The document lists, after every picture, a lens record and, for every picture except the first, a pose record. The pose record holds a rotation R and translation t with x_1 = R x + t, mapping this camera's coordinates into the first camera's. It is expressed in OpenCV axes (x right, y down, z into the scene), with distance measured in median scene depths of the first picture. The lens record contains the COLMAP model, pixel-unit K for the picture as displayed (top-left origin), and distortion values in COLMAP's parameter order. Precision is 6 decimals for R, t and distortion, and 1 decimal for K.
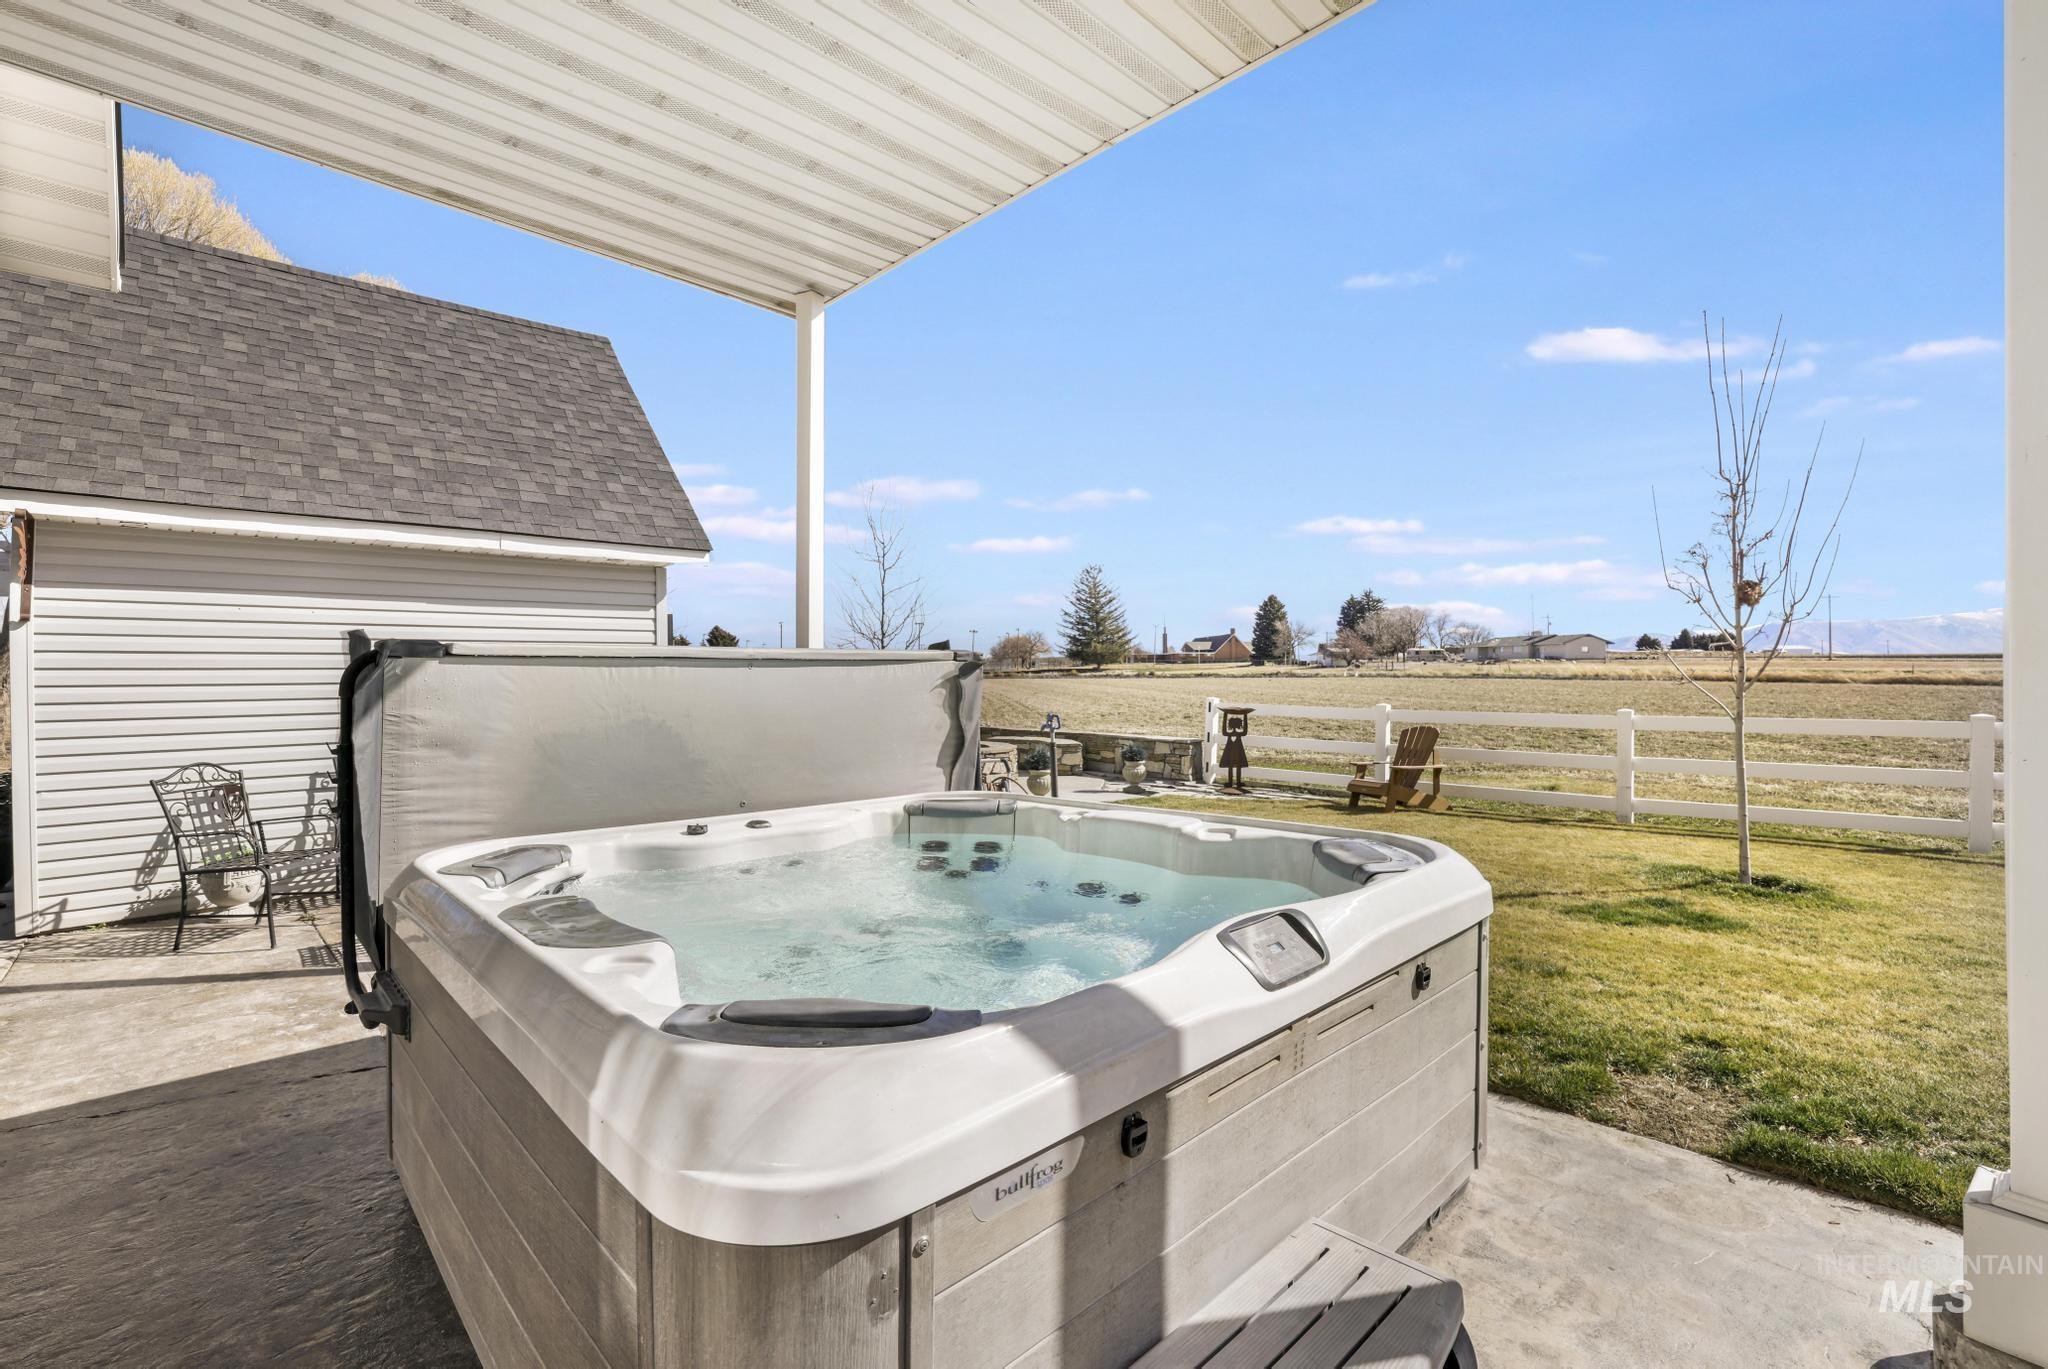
lens RADIAL K [[891.4, 0, 1023.0], [0, 891.4, 685.4], [0, 0, 1]] dist [-0.004455, -0.000251]
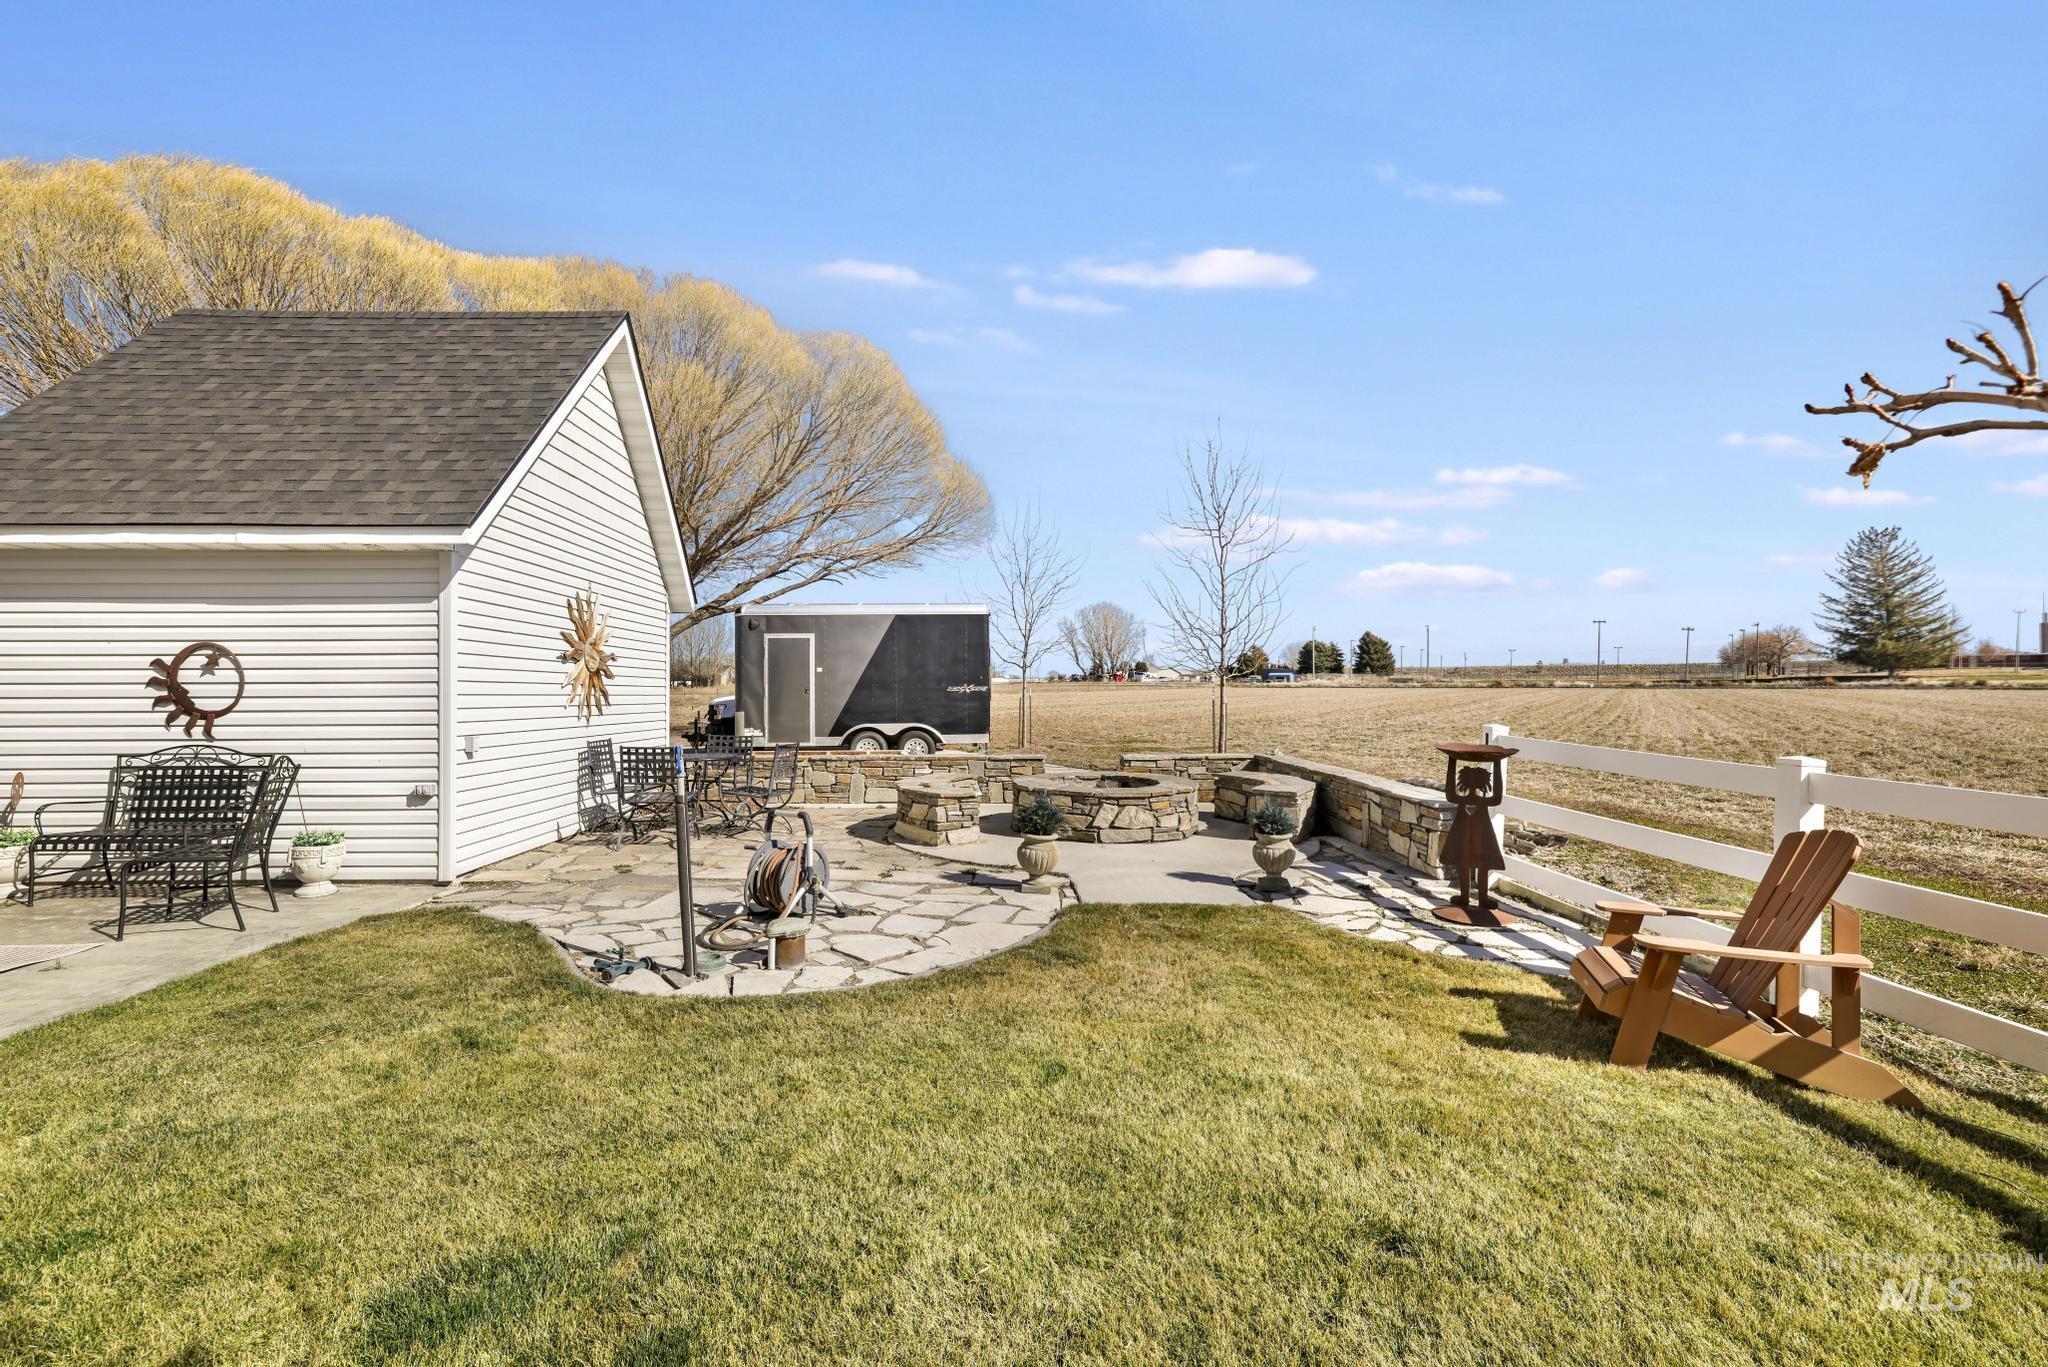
lens RADIAL K [[891.4, 0, 1016.9], [0, 891.4, 675.5], [0, 0, 1]] dist [-0.004455, -0.000251]
pose [[0.755902, -0.002496, -0.654680, 0.399771], [-0.011062, 0.999801, -0.016585, -0.003512], [0.654591, 0.019779, 0.755724, 0.505996]]
